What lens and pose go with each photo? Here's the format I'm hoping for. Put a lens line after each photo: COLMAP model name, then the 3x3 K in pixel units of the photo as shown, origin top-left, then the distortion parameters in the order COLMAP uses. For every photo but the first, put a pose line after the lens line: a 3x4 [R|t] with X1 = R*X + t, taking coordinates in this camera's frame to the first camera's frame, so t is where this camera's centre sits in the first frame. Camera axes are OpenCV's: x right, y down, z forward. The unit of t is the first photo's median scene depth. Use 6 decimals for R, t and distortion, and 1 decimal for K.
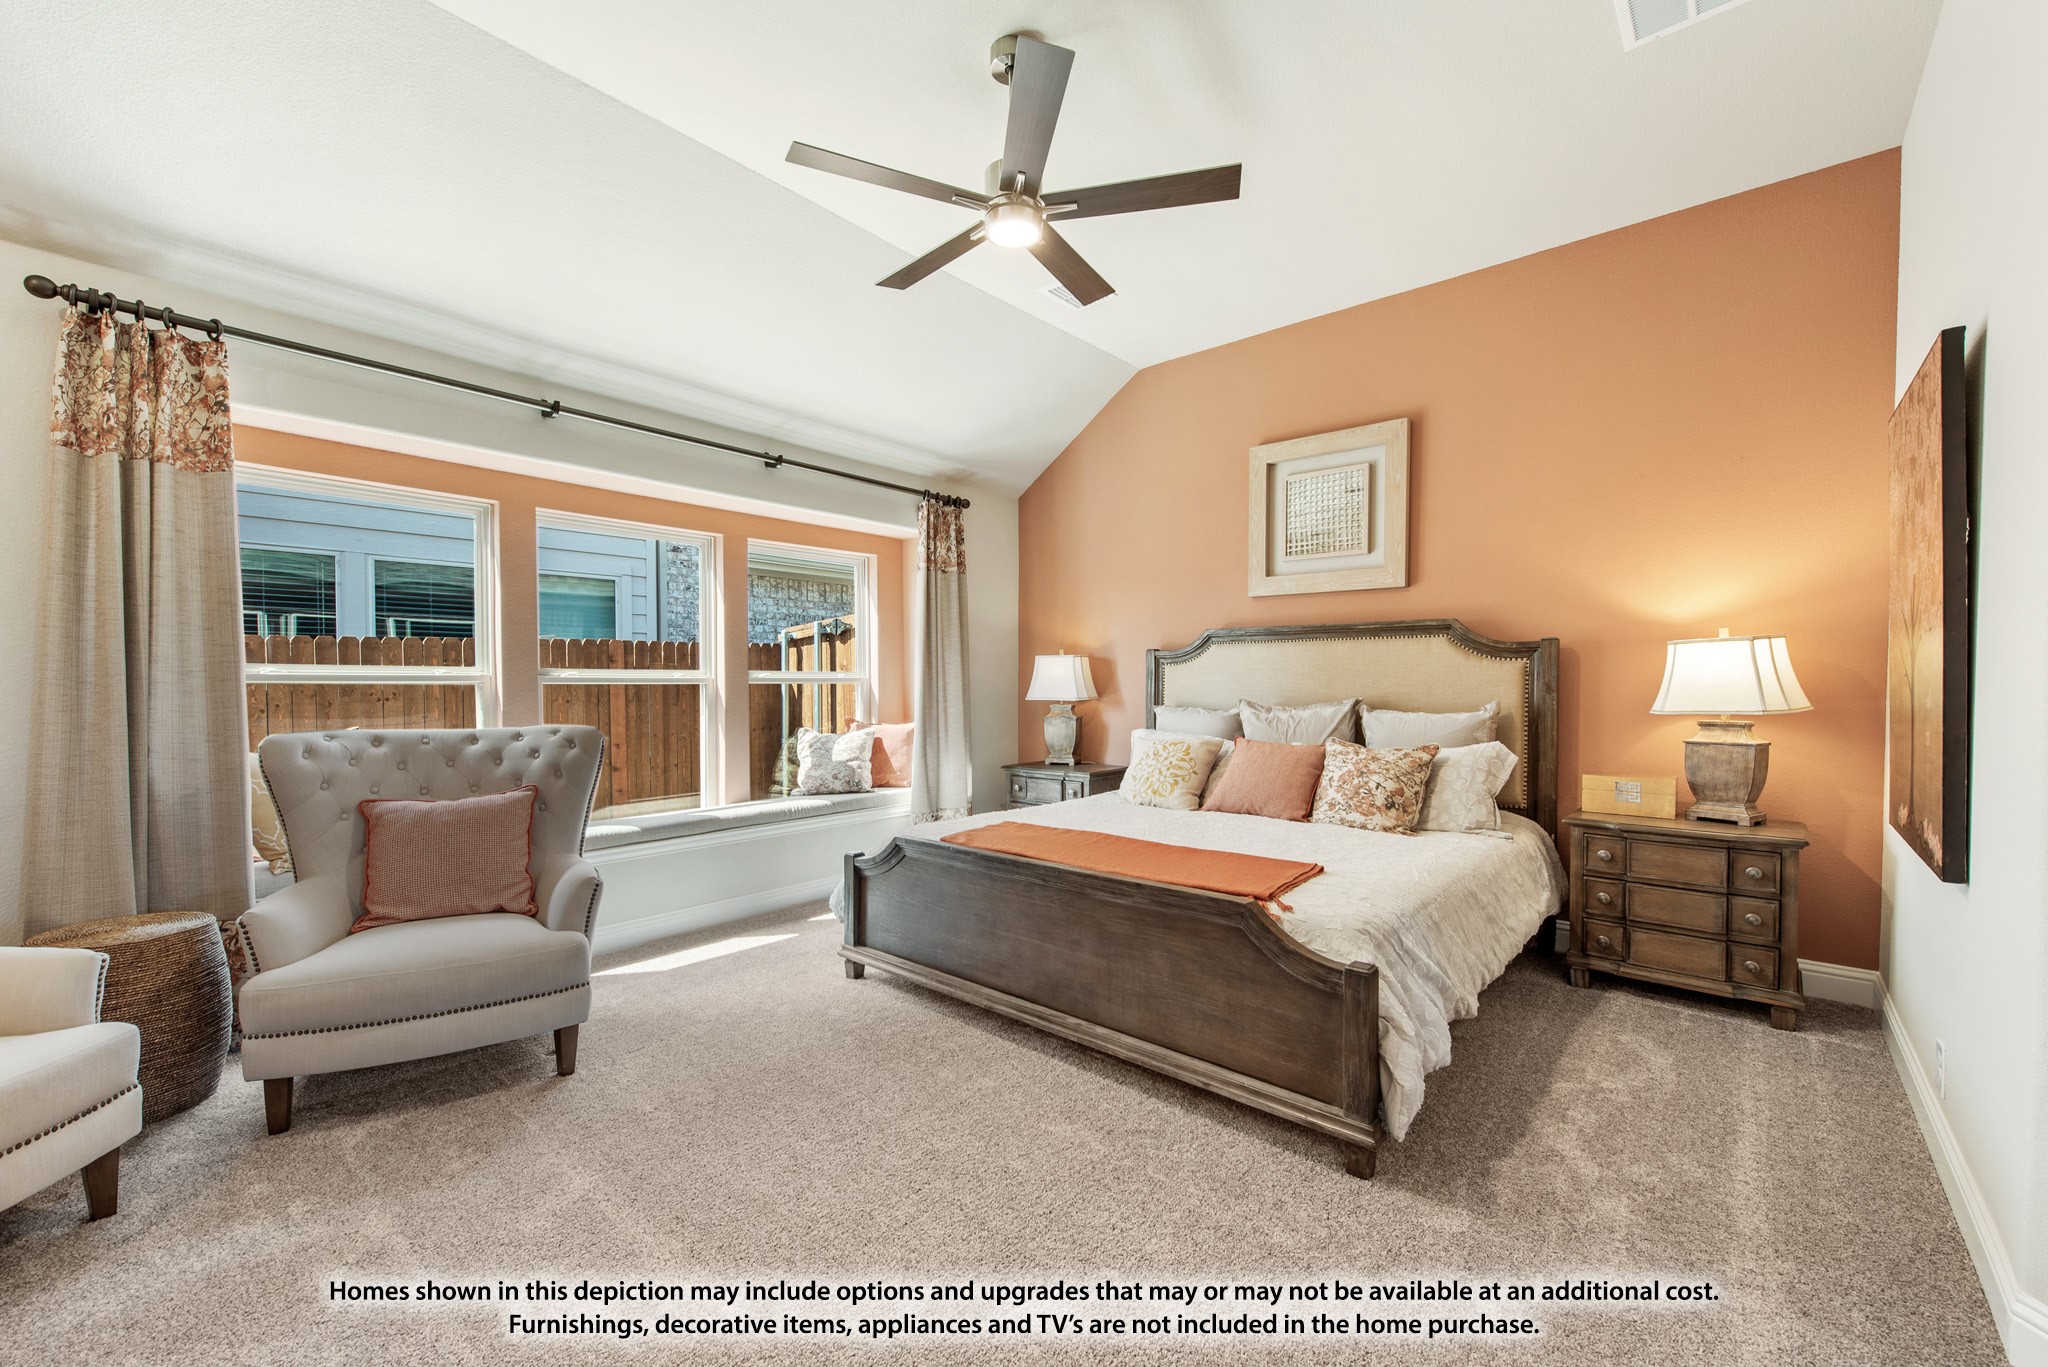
lens RADIAL K [[805.1, 0, 1027.7], [0, 805.1, 697.0], [0, 0, 1]] dist [0.000729, -0.000397]
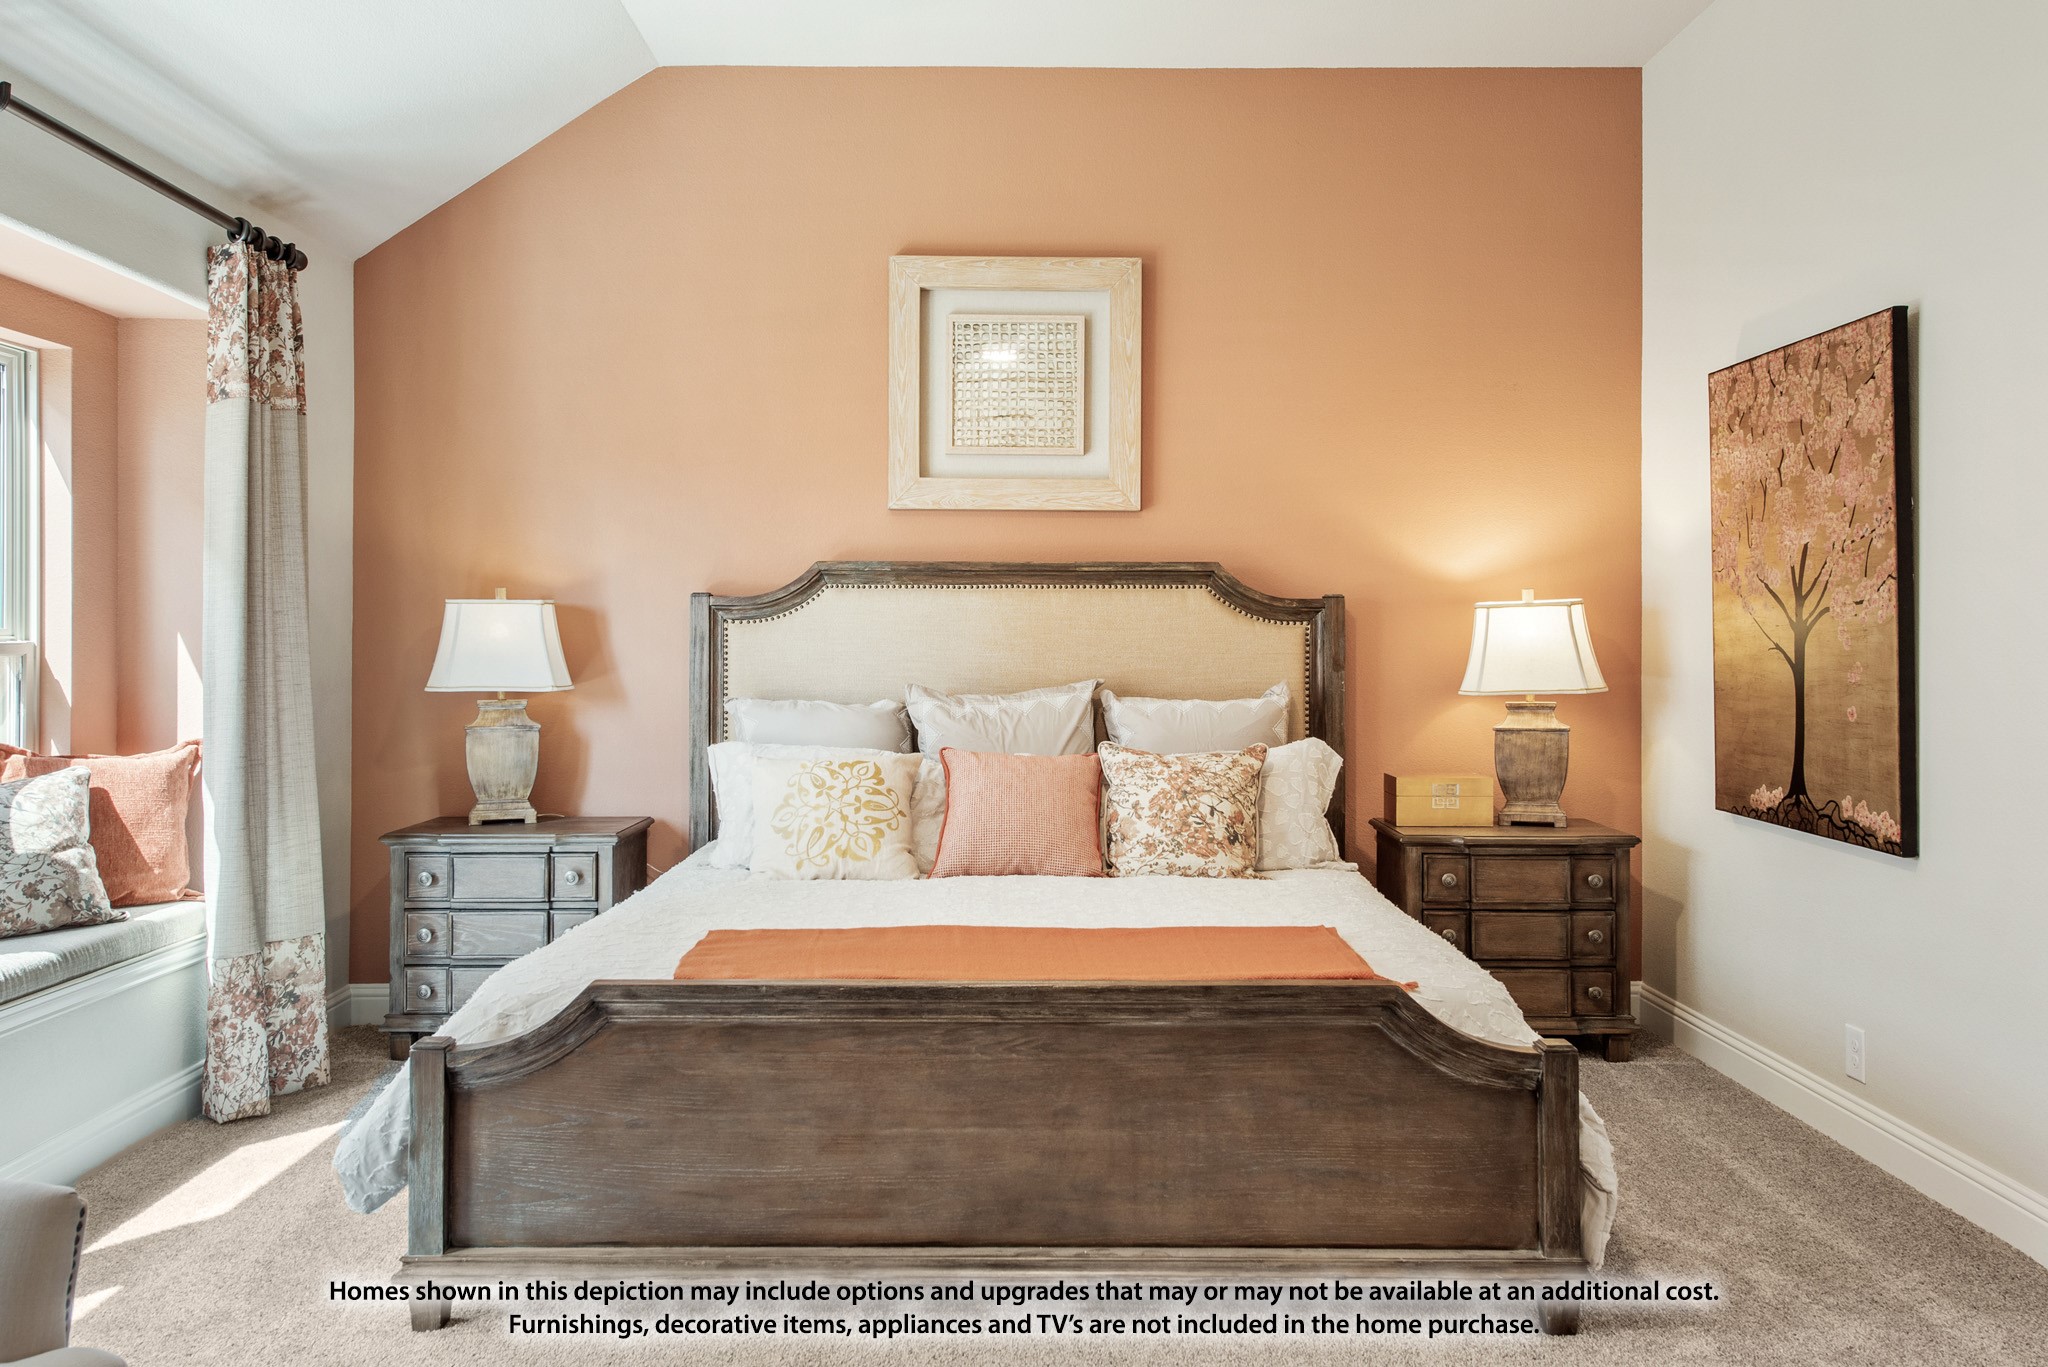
lens RADIAL K [[1513.9, 0, 1006.5], [0, 1513.9, 626.6], [0, 0, 1]] dist [0.013033, -0.000780]
pose [[0.762318, 0.011480, 0.647101, -0.512118], [0.010663, 0.999484, -0.030293, -0.005842], [-0.647115, 0.029993, 0.761802, 0.150617]]
